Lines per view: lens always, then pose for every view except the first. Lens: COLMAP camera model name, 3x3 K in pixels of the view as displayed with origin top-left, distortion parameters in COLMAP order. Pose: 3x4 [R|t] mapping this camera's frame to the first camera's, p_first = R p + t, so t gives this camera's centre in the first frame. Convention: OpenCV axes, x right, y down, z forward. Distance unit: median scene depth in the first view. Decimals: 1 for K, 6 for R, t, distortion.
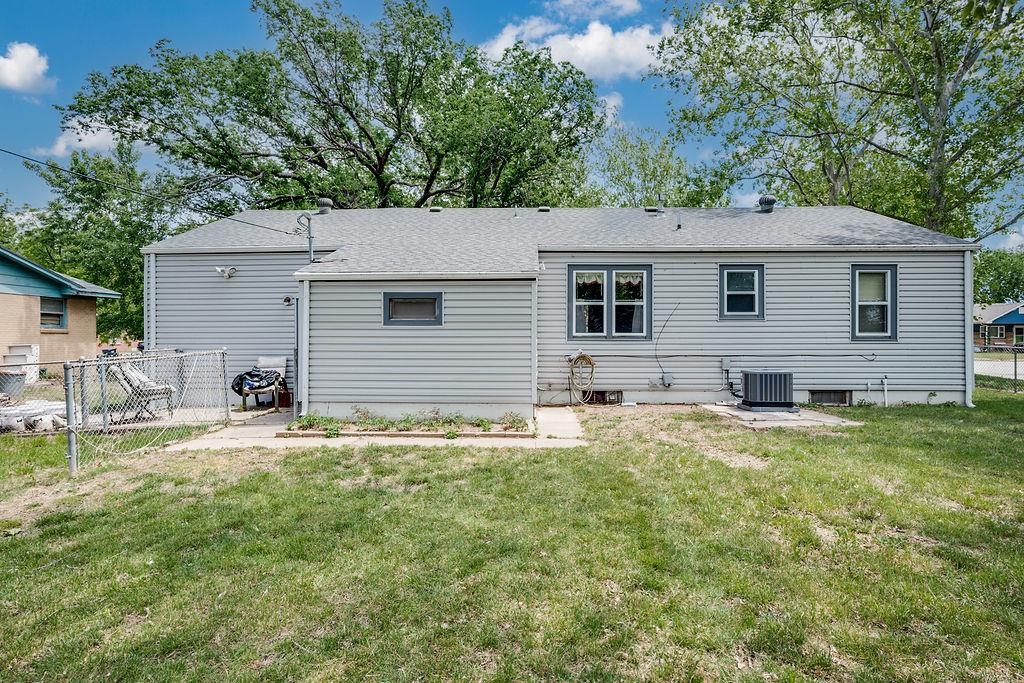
lens RADIAL K [[553.9, 0, 512.0], [0, 553.9, 341.5], [0, 0, 1]] dist [-0.008630, 0.000319]
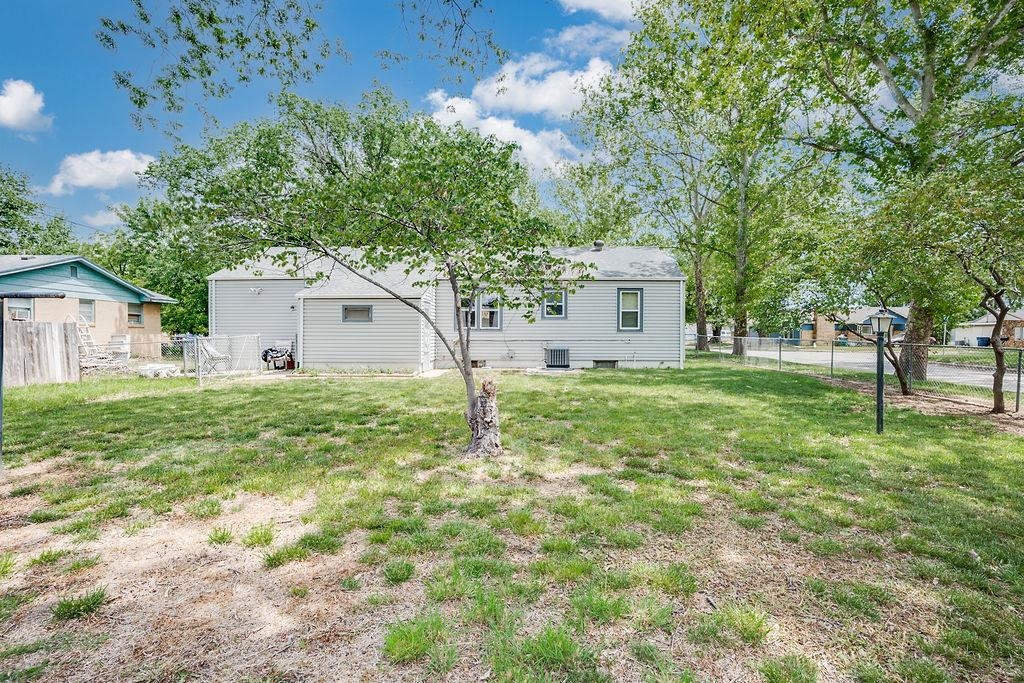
lens RADIAL K [[516.9, 0, 512.0], [0, 516.9, 341.5], [0, 0, 1]] dist [-0.036813, 0.020309]
pose [[0.999911, 0.001995, 0.013162, 0.261237], [-0.002091, 0.999971, 0.007260, 0.017898], [-0.013147, -0.007287, 0.999887, -0.619177]]
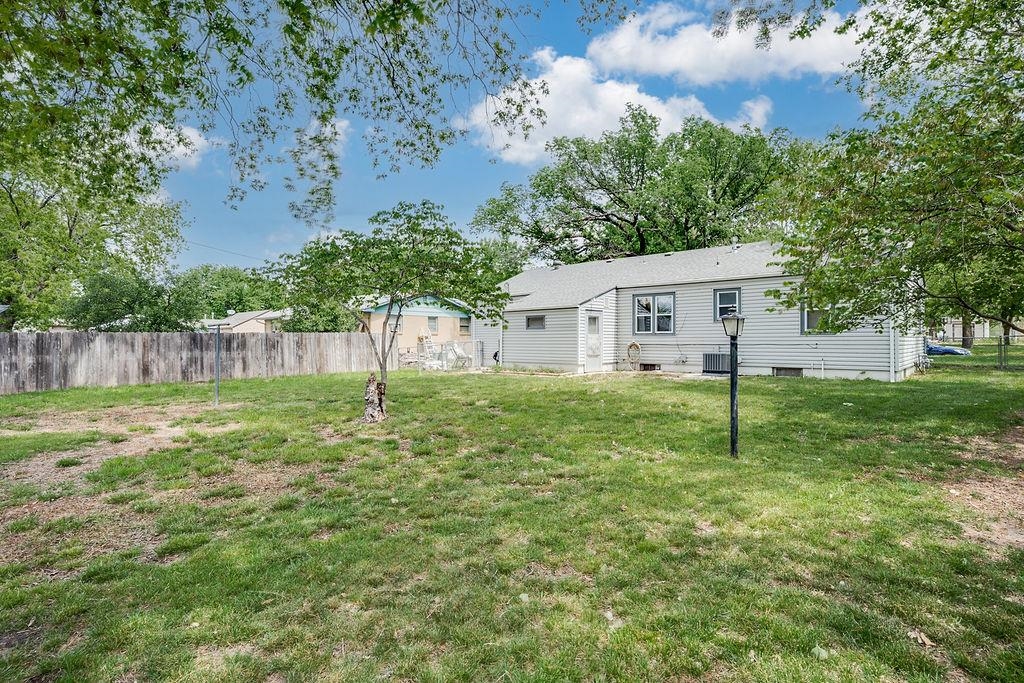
lens RADIAL K [[523.6, 0, 512.0], [0, 523.6, 341.5], [0, 0, 1]] dist [-0.000621, 0.000628]
pose [[0.749640, -0.000573, -0.661846, 0.958621], [-0.000034, 1.000000, -0.000905, 0.018143], [0.661846, 0.000701, 0.749639, -0.570105]]
